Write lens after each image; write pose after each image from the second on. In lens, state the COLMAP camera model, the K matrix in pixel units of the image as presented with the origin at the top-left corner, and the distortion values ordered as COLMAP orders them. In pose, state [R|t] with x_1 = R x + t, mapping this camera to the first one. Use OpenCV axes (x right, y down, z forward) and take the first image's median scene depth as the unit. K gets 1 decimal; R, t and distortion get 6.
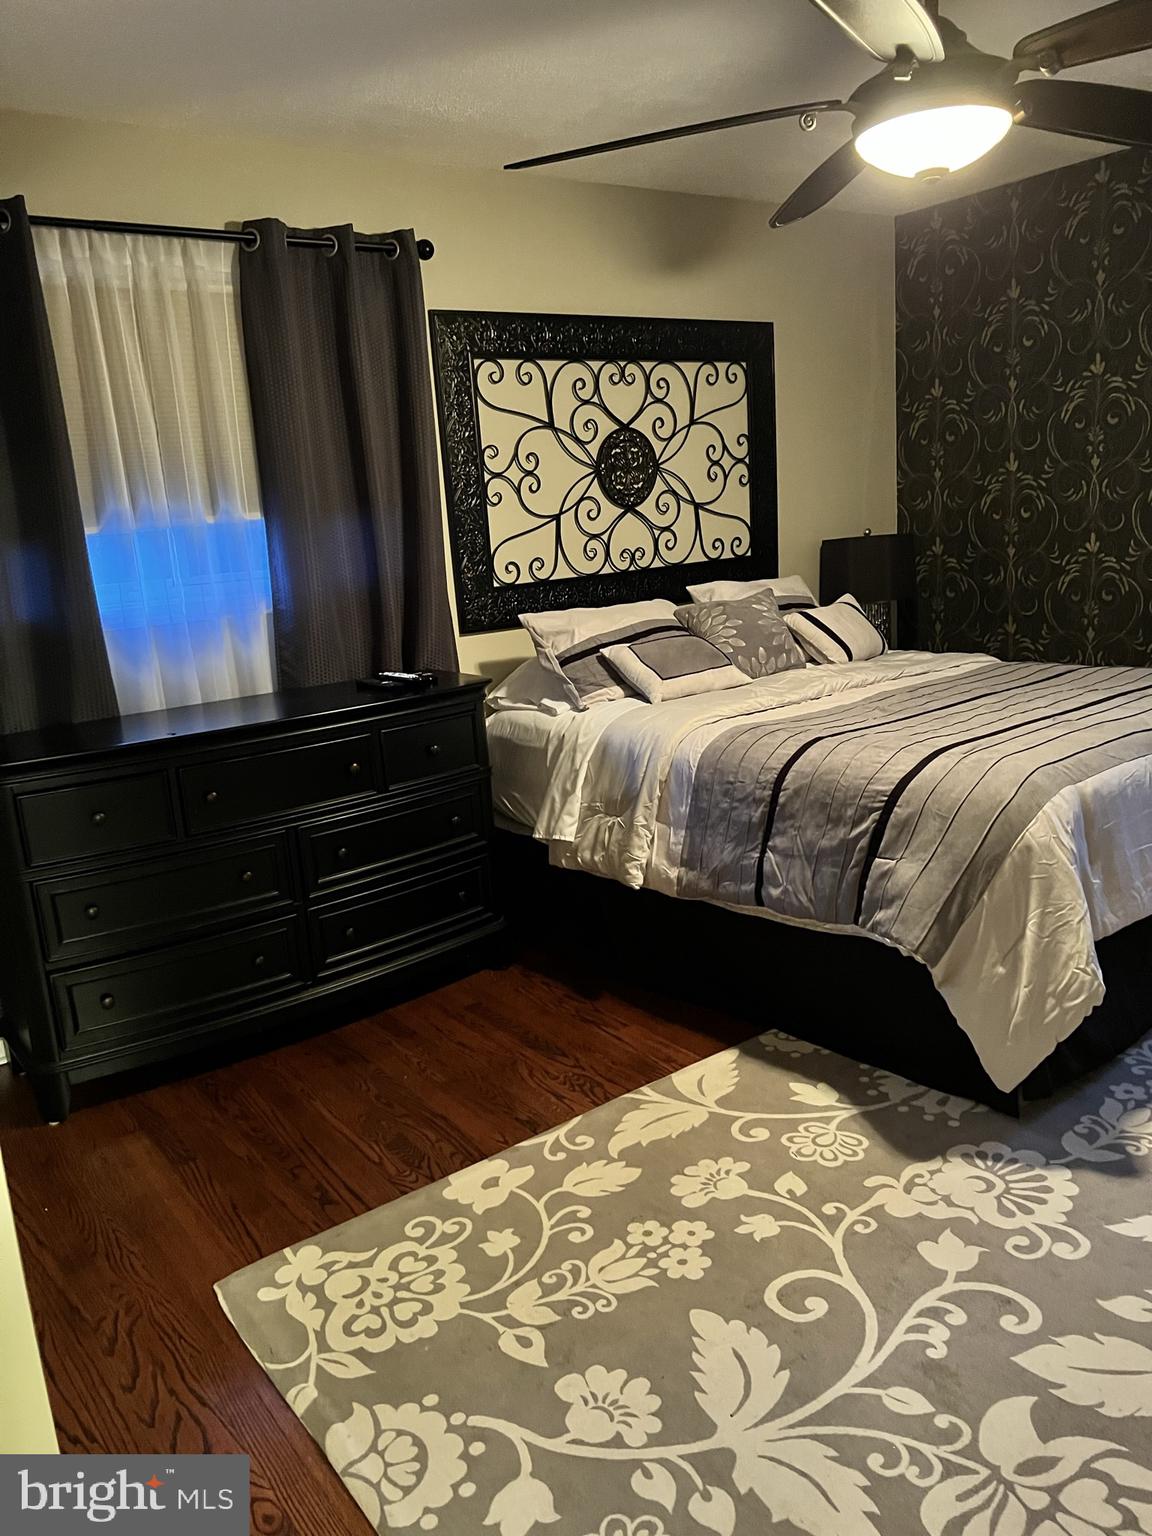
lens RADIAL K [[1156.5, 0, 574.0], [0, 1156.5, 773.4], [0, 0, 1]] dist [0.043932, -0.053473]
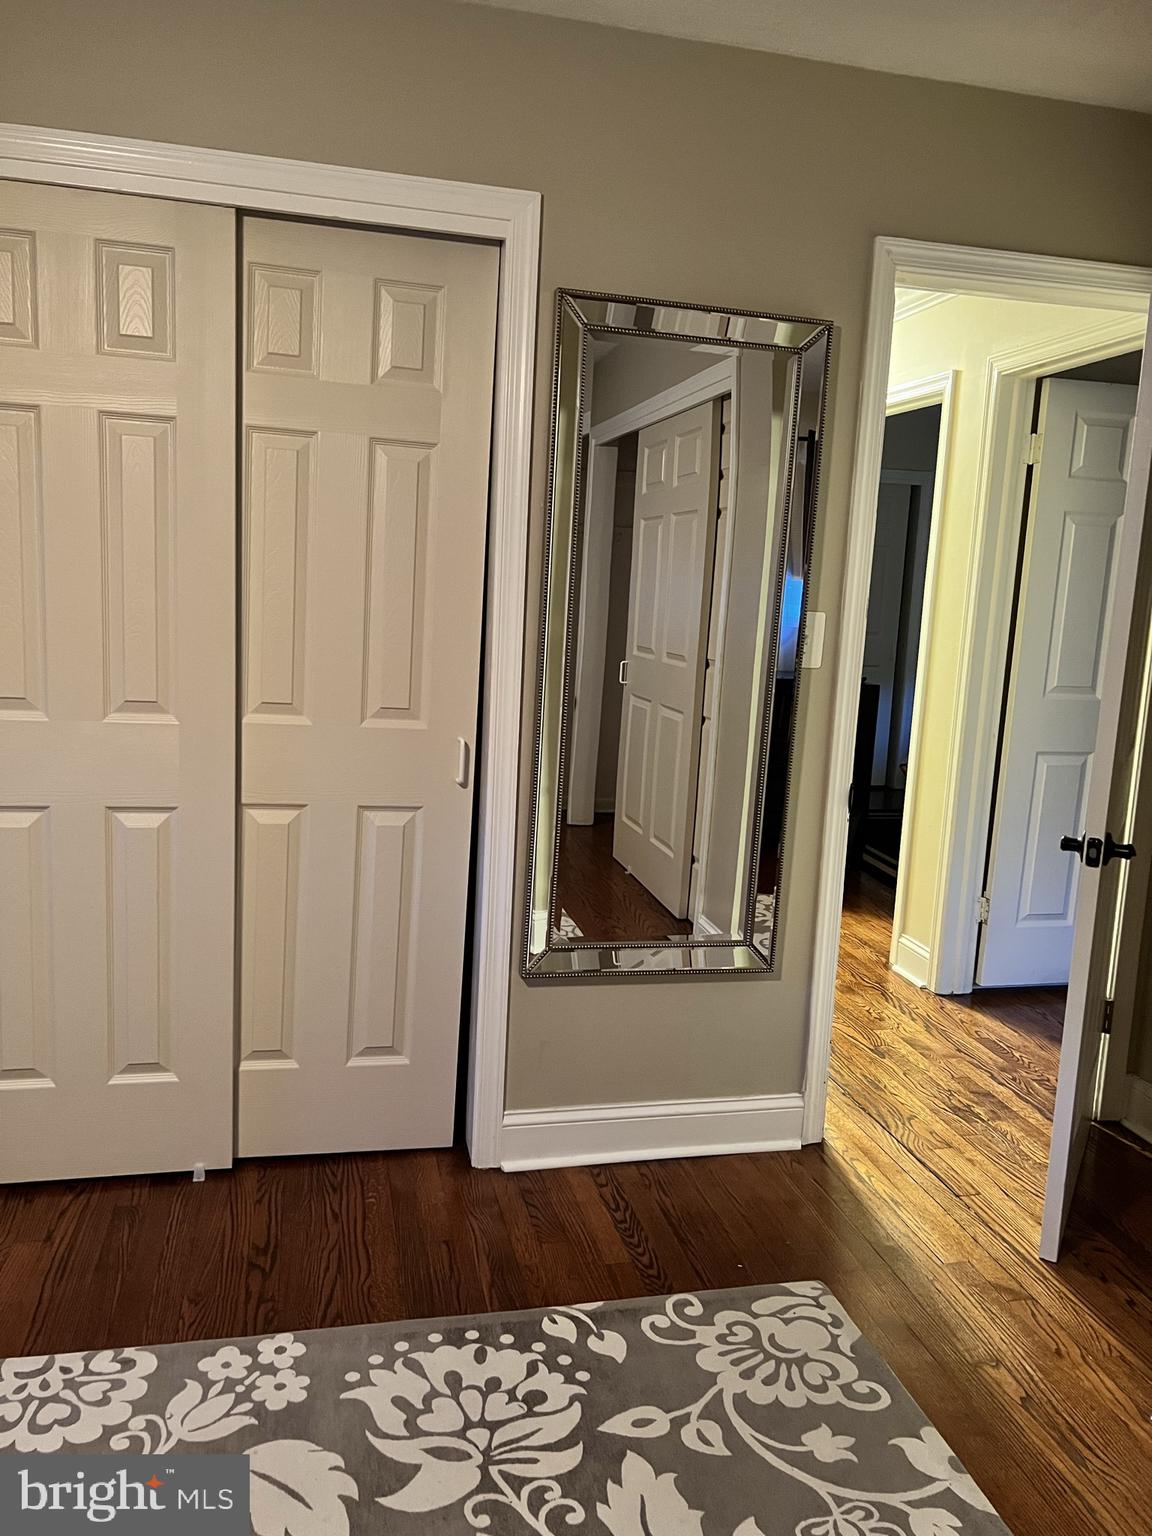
lens RADIAL K [[1156.5, 0, 577.1], [0, 1156.5, 767.6], [0, 0, 1]] dist [0.043932, -0.053473]
pose [[-0.918555, -0.042585, 0.392992, -0.075207], [0.103104, 0.933955, 0.342195, -0.246134], [-0.381609, 0.354844, -0.853499, 1.153382]]
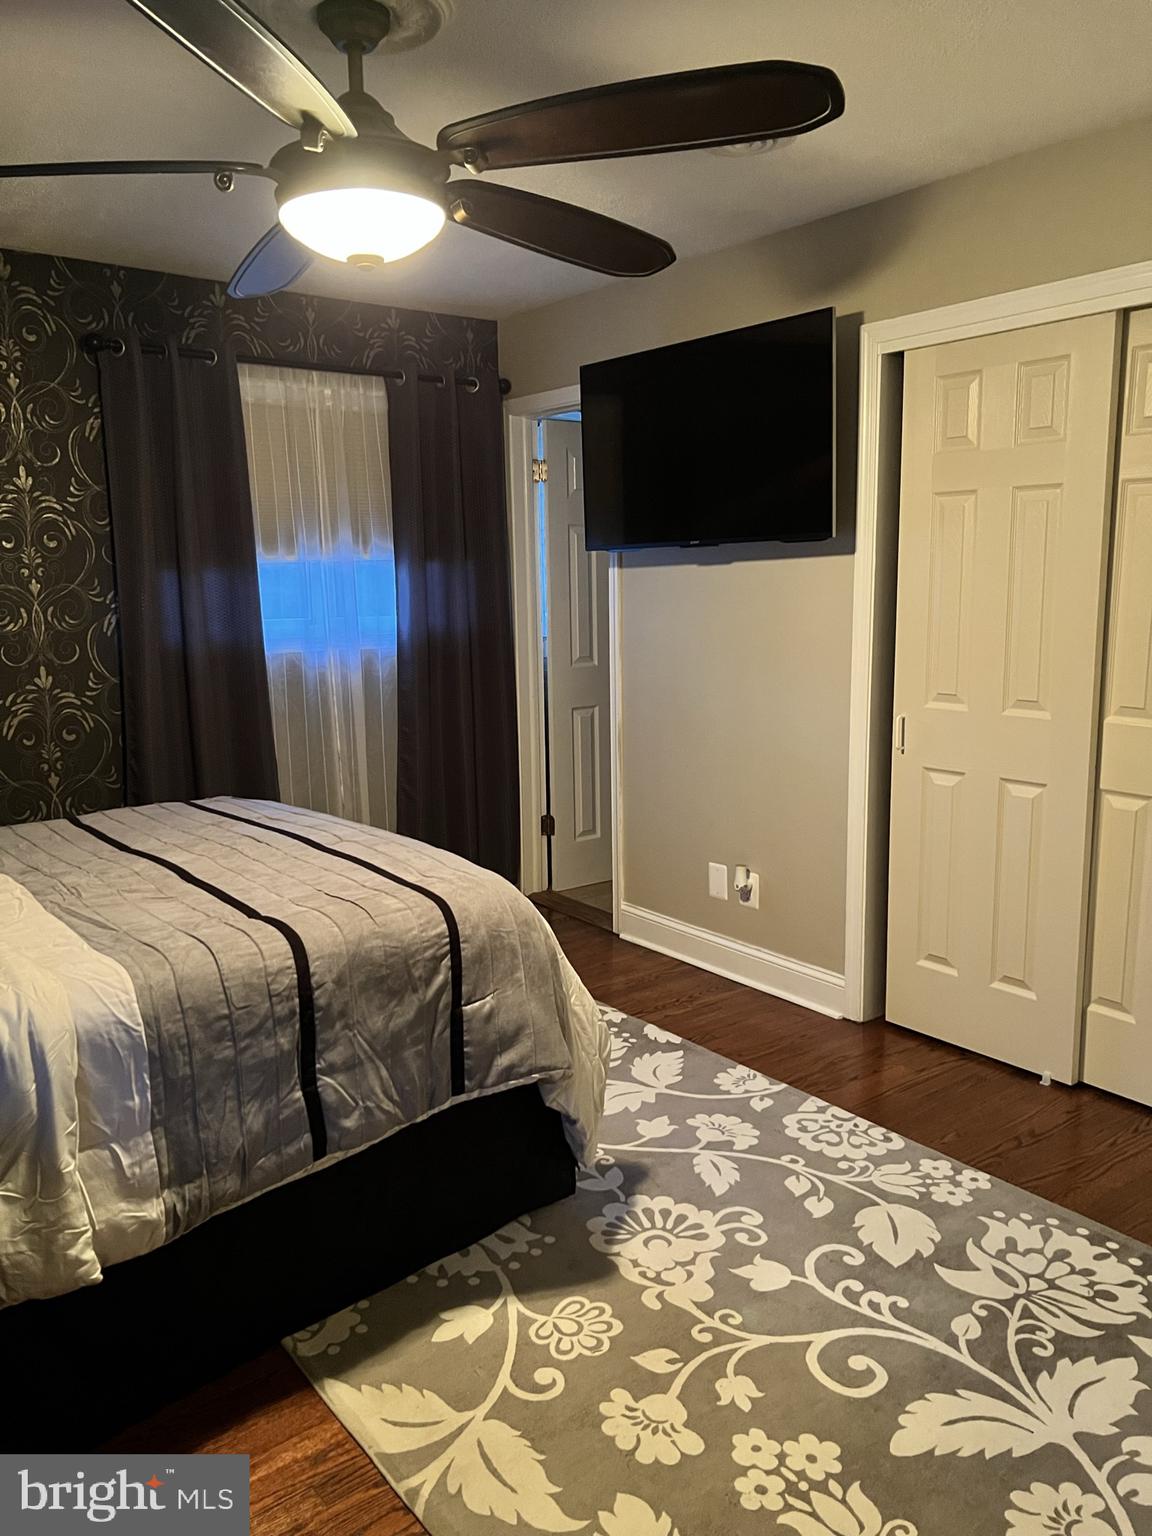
lens RADIAL K [[1156.5, 0, 567.4], [0, 1156.5, 771.4], [0, 0, 1]] dist [0.043932, -0.053473]
pose [[-0.024235, -0.097741, 0.994917, -0.642852], [0.246747, 0.963834, 0.100697, -0.181135], [-0.968777, 0.247933, 0.000758, 0.949501]]
